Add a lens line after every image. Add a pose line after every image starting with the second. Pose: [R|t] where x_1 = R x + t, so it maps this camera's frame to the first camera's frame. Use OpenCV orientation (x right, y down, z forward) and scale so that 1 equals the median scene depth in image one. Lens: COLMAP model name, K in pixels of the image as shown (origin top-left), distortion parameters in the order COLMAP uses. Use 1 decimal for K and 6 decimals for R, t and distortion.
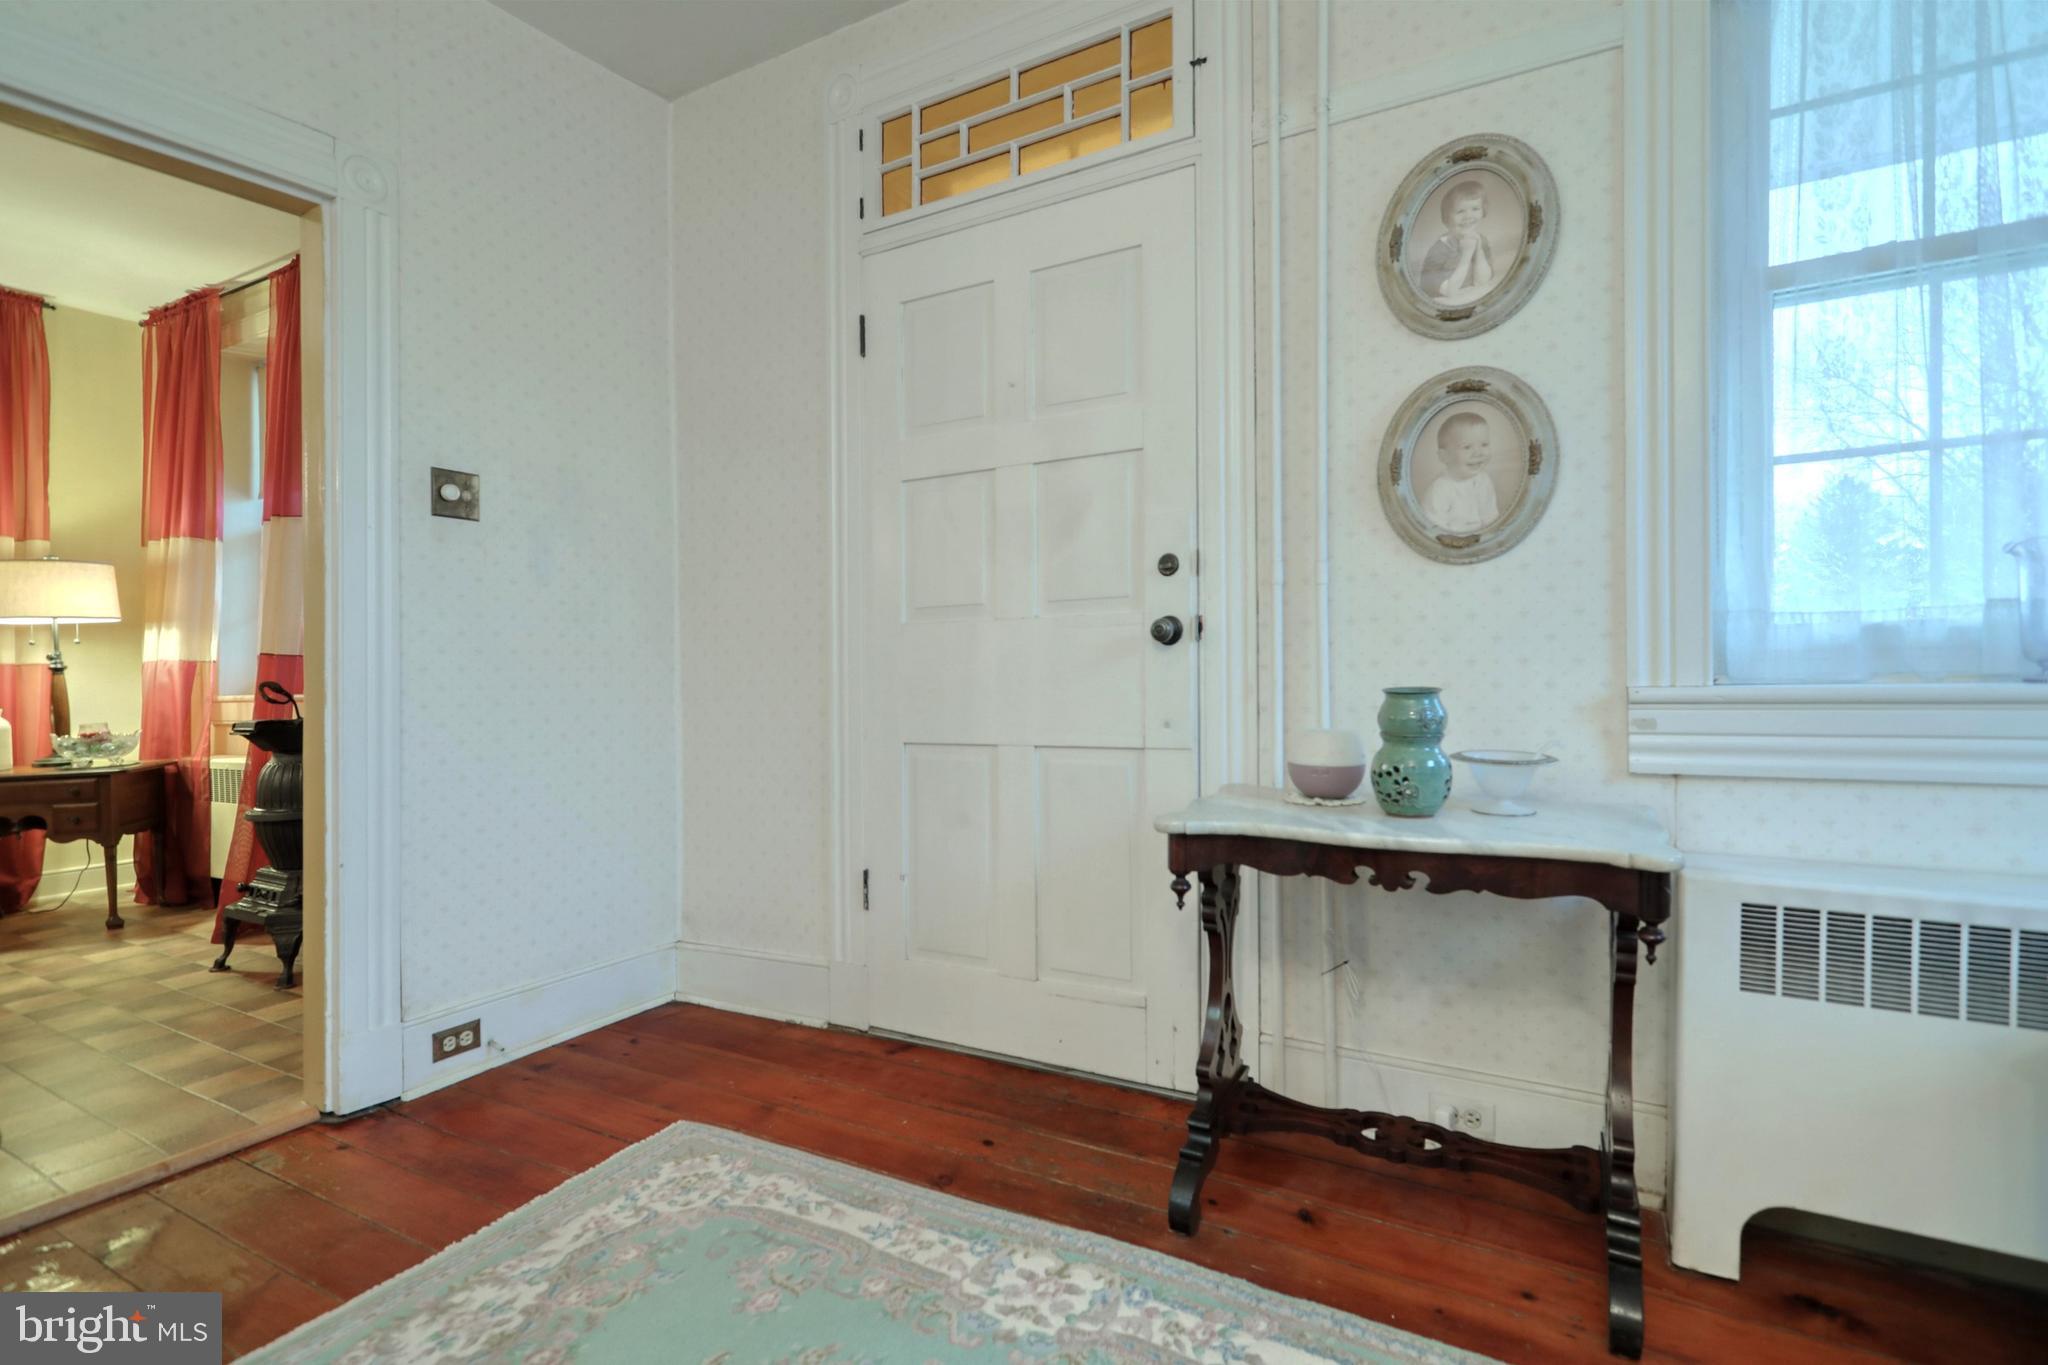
lens RADIAL K [[979.6, 0, 1036.2], [0, 979.6, 694.4], [0, 0, 1]] dist [0.000514, 0.001221]
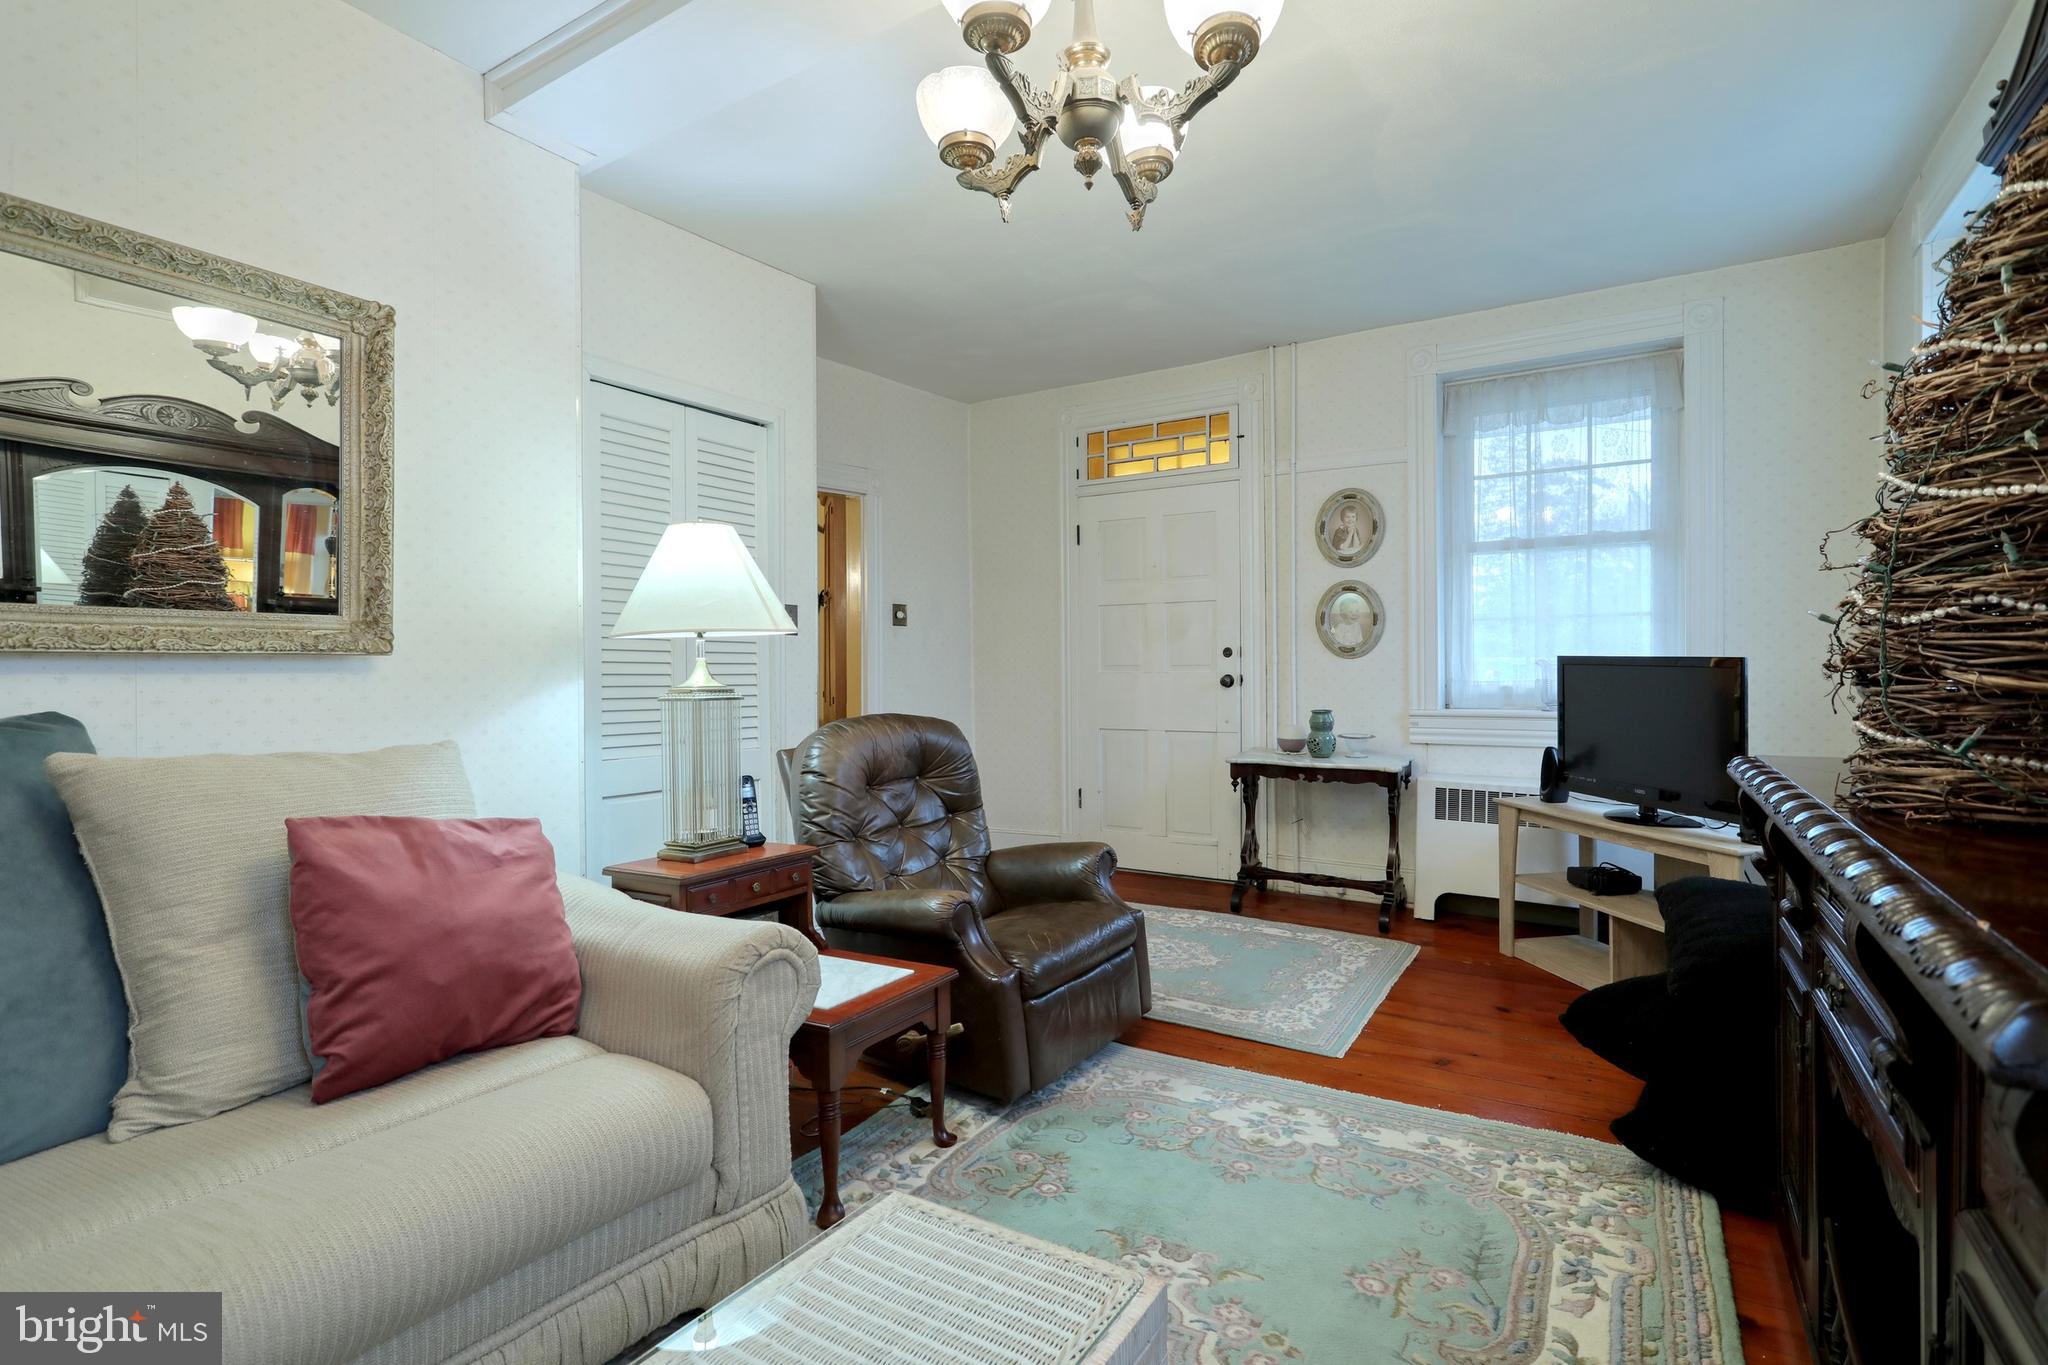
lens RADIAL K [[979.6, 0, 1009.2], [0, 979.6, 664.4], [0, 0, 1]] dist [0.000514, 0.001221]
pose [[0.998498, 0.002799, -0.054708, -0.295700], [-0.003586, 0.999891, -0.014289, -0.081349], [0.054662, 0.014464, 0.998400, -1.561600]]
